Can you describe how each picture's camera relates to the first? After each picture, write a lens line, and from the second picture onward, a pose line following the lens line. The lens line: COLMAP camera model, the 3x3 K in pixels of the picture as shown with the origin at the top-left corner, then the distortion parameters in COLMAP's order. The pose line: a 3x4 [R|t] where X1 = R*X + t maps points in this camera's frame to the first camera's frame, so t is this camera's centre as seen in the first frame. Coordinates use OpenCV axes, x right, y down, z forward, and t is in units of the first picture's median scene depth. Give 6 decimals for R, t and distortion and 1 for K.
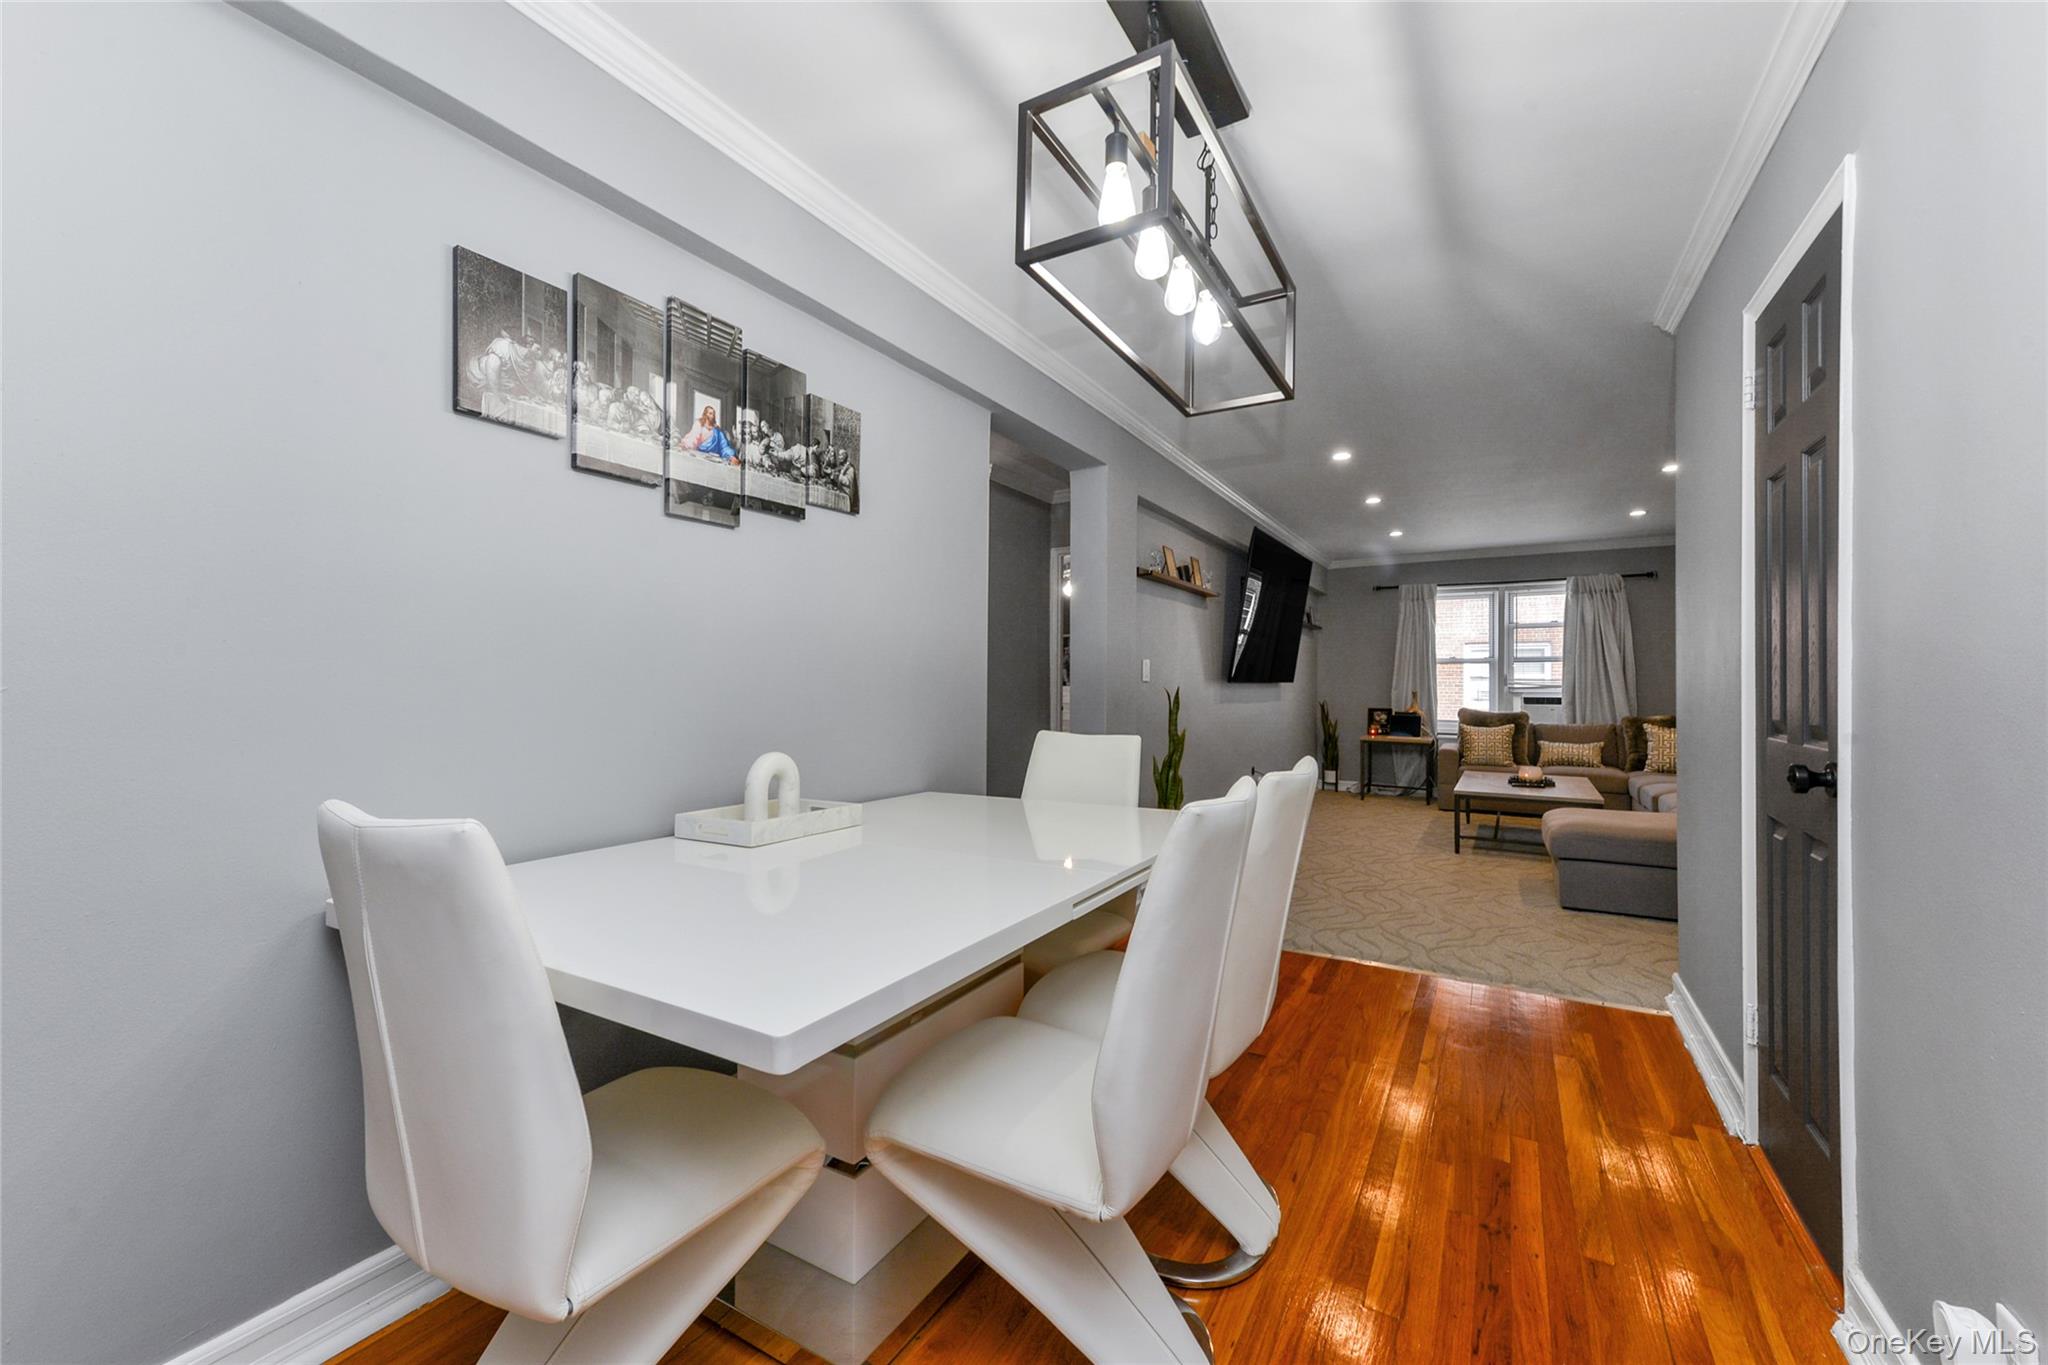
lens RADIAL K [[810.1, 0, 1028.6], [0, 810.1, 679.9], [0, 0, 1]] dist [0.014682, 0.000560]
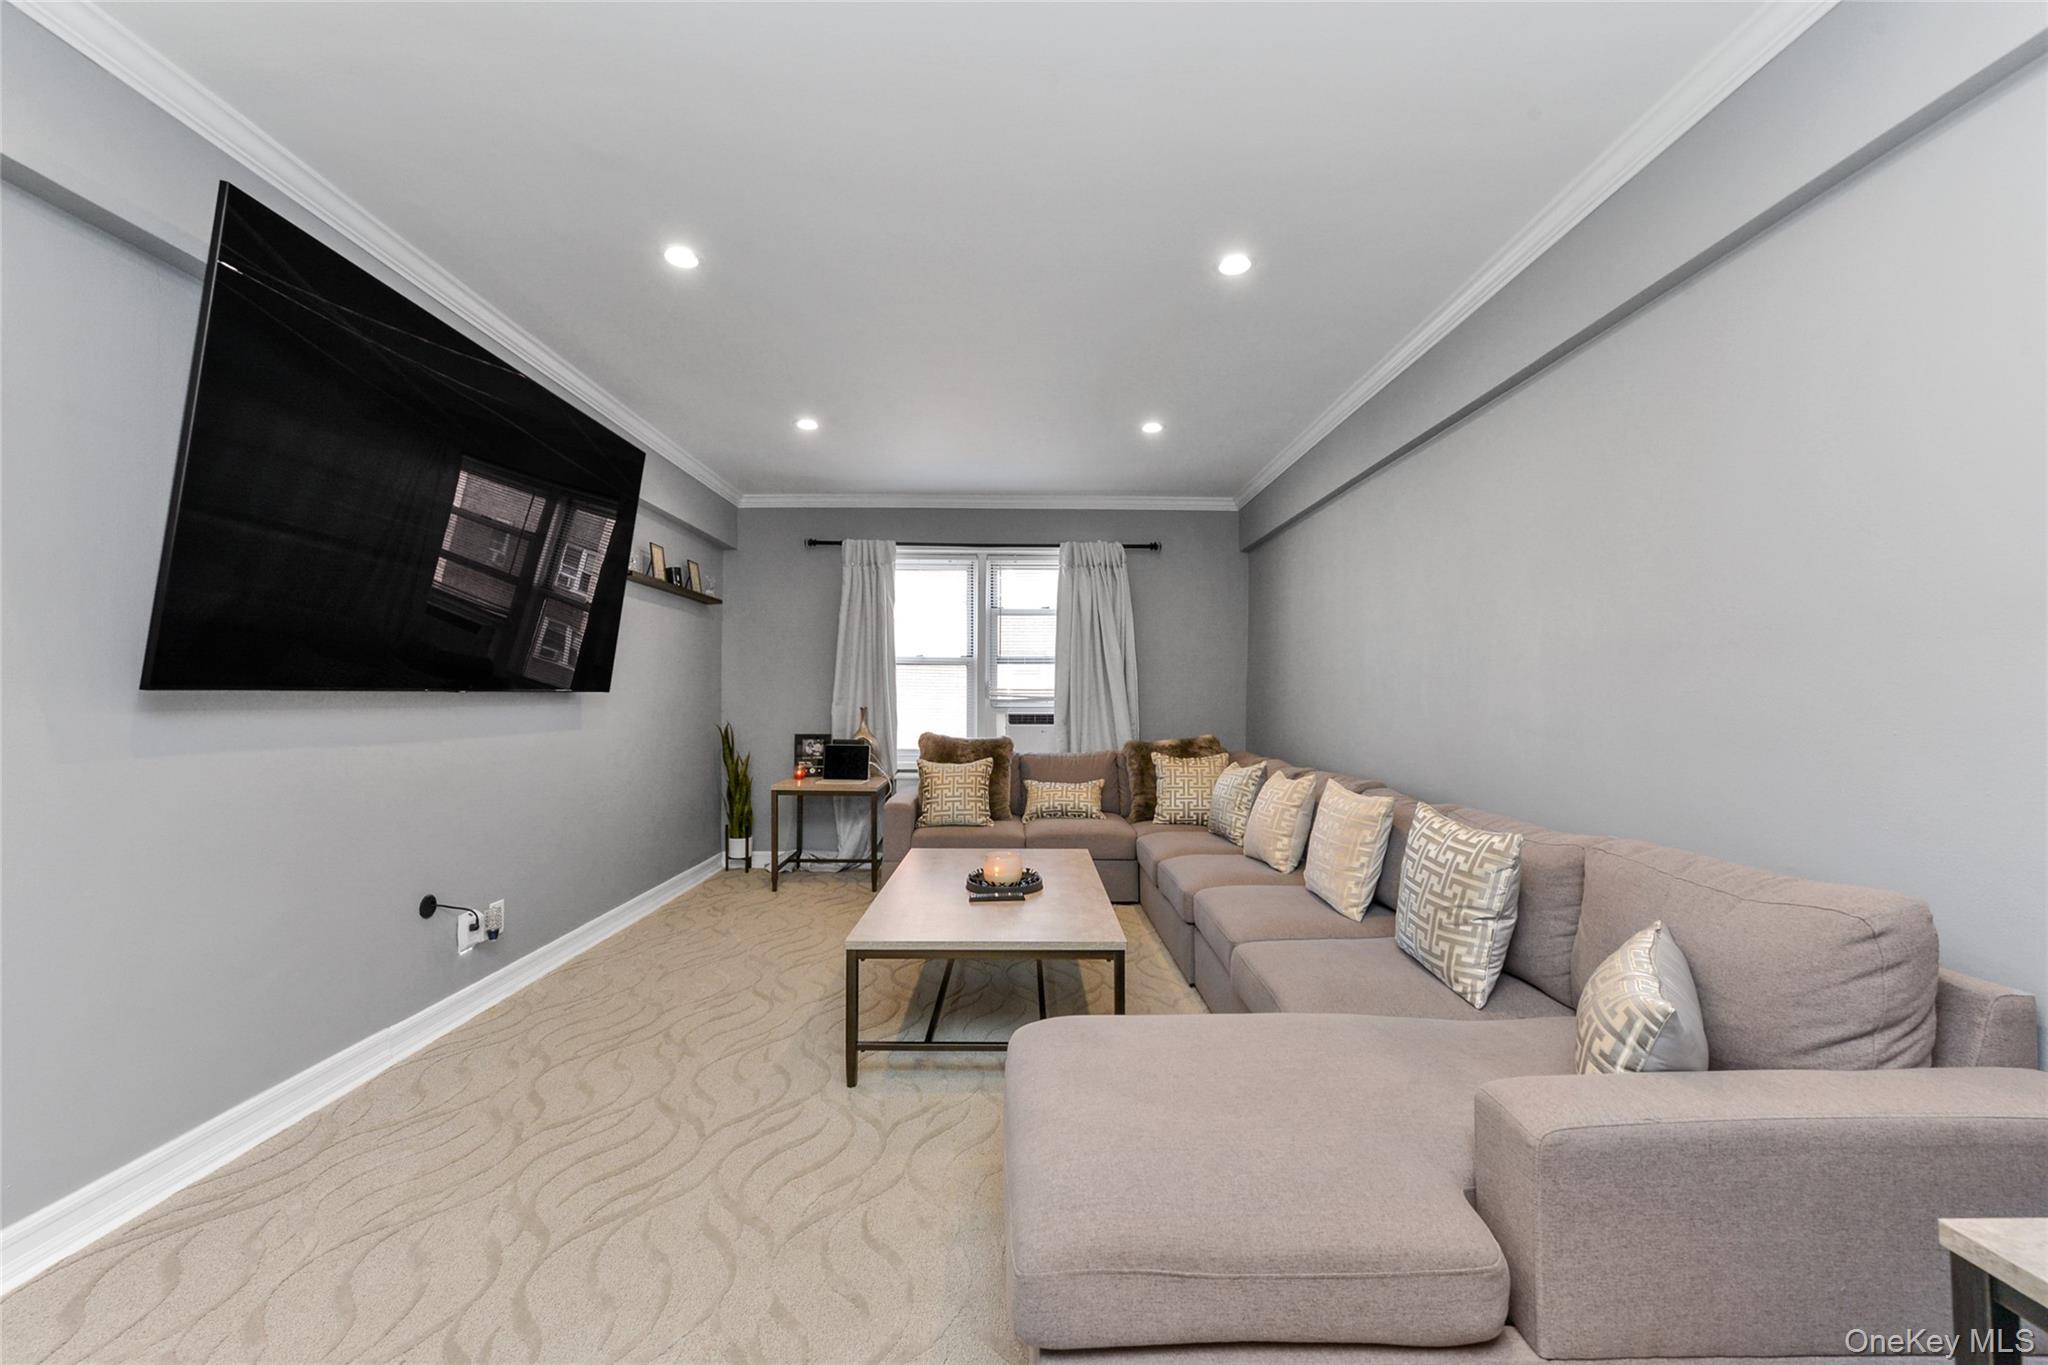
lens RADIAL K [[810.1, 0, 1025.7], [0, 810.1, 696.6], [0, 0, 1]] dist [0.014682, 0.000560]
pose [[0.855906, -0.001607, 0.517129, 0.265070], [-0.001956, 0.999978, 0.006345, 0.001901], [-0.517128, -0.006442, 0.855884, 0.404424]]
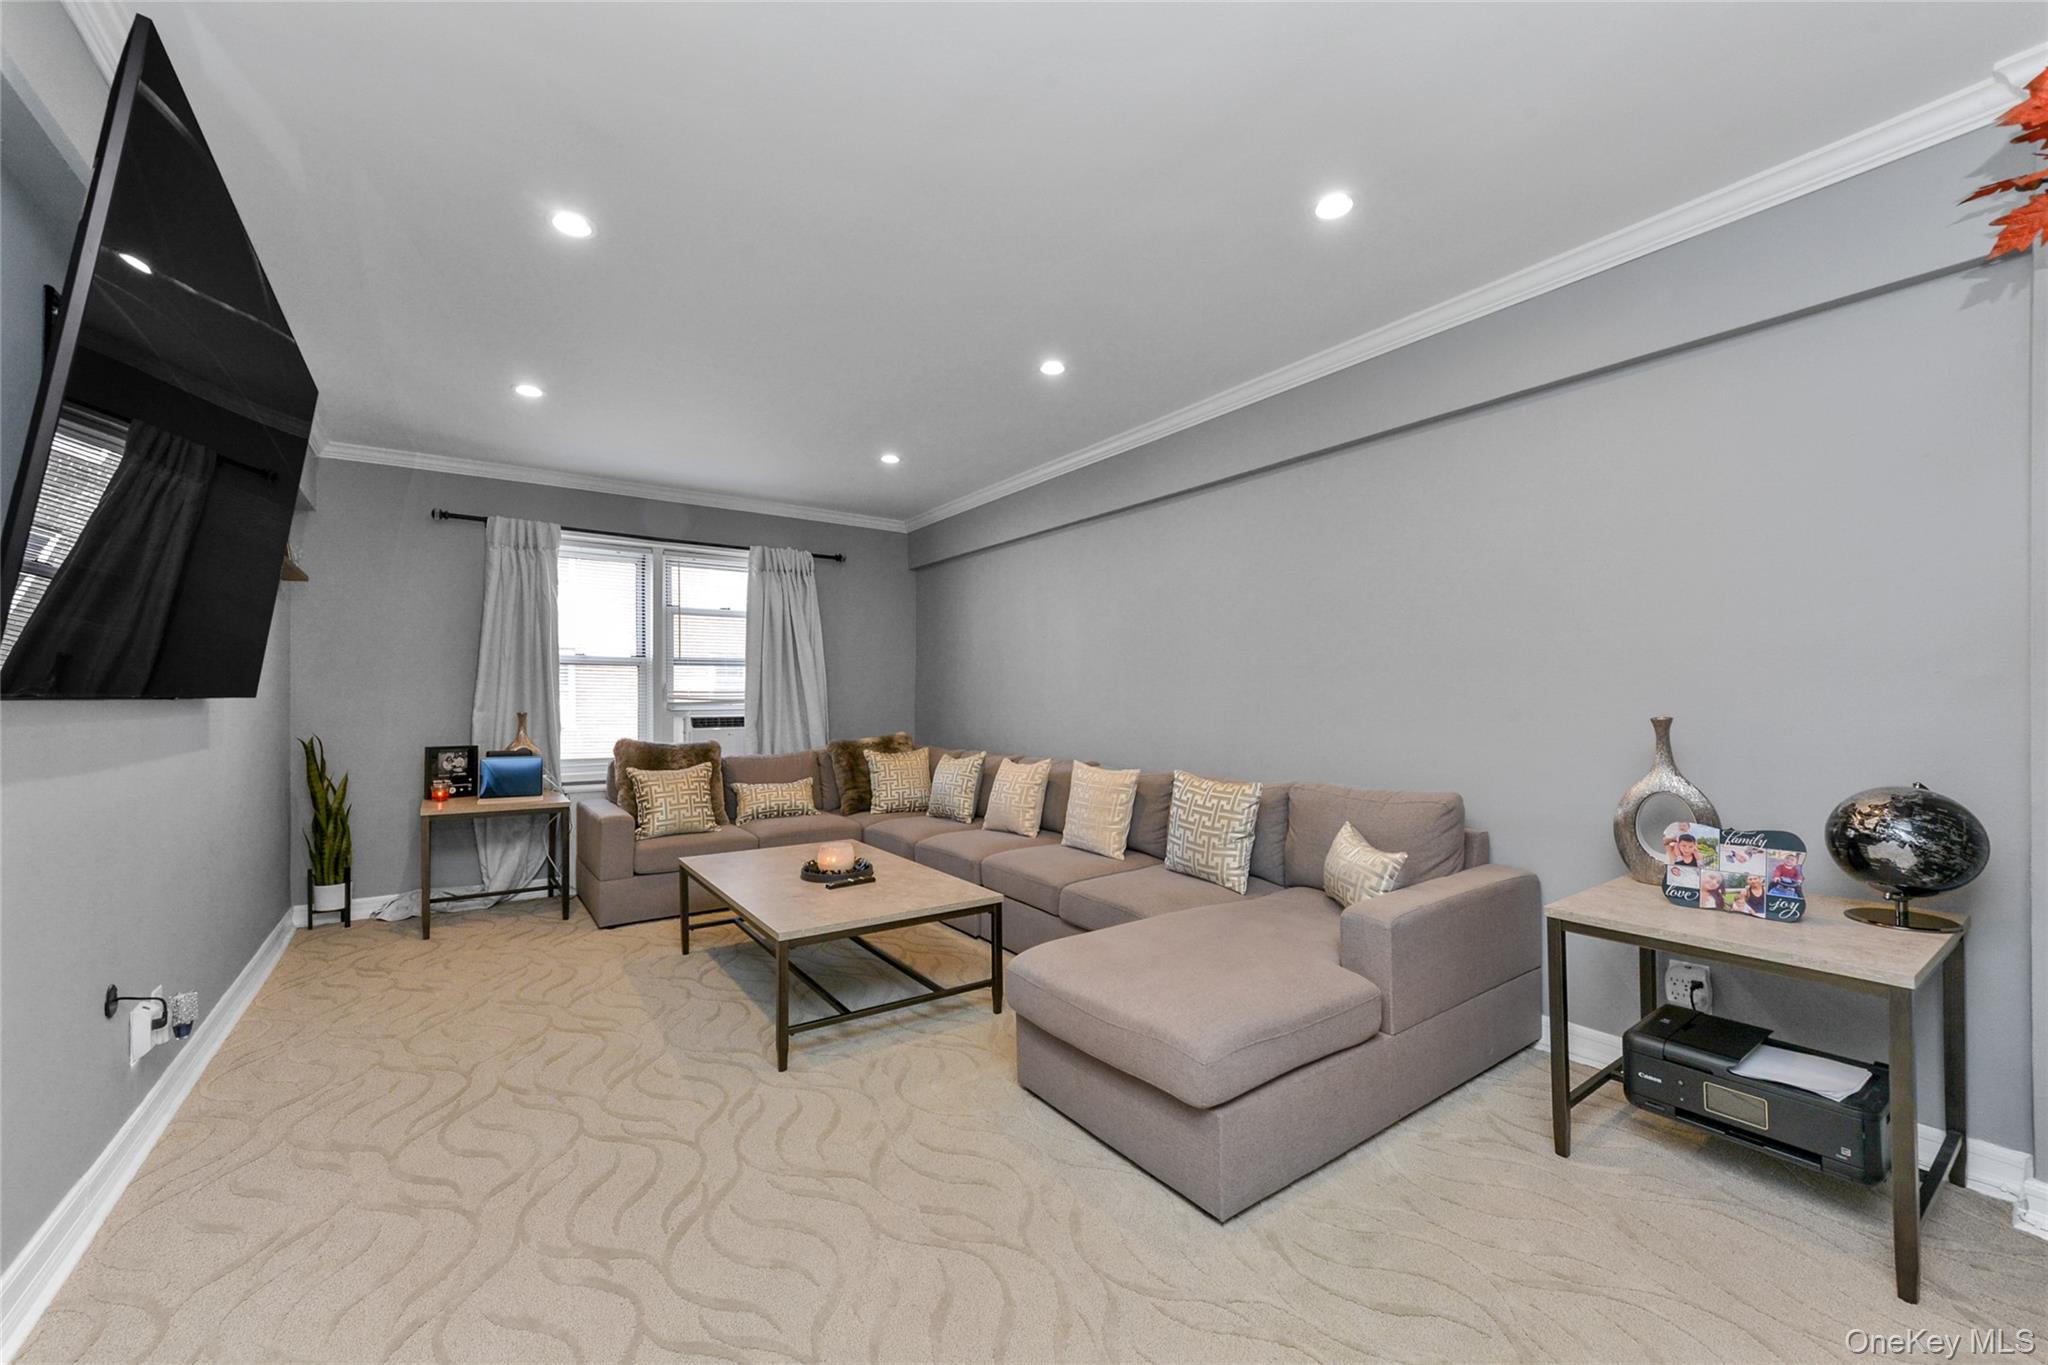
lens RADIAL K [[810.1, 0, 1028.4], [0, 810.1, 695.0], [0, 0, 1]] dist [0.014682, 0.000560]
pose [[0.412942, -0.002975, 0.910753, 0.116441], [0.000862, 0.999995, 0.002876, 0.000980], [-0.910757, -0.000402, 0.412942, 0.476422]]
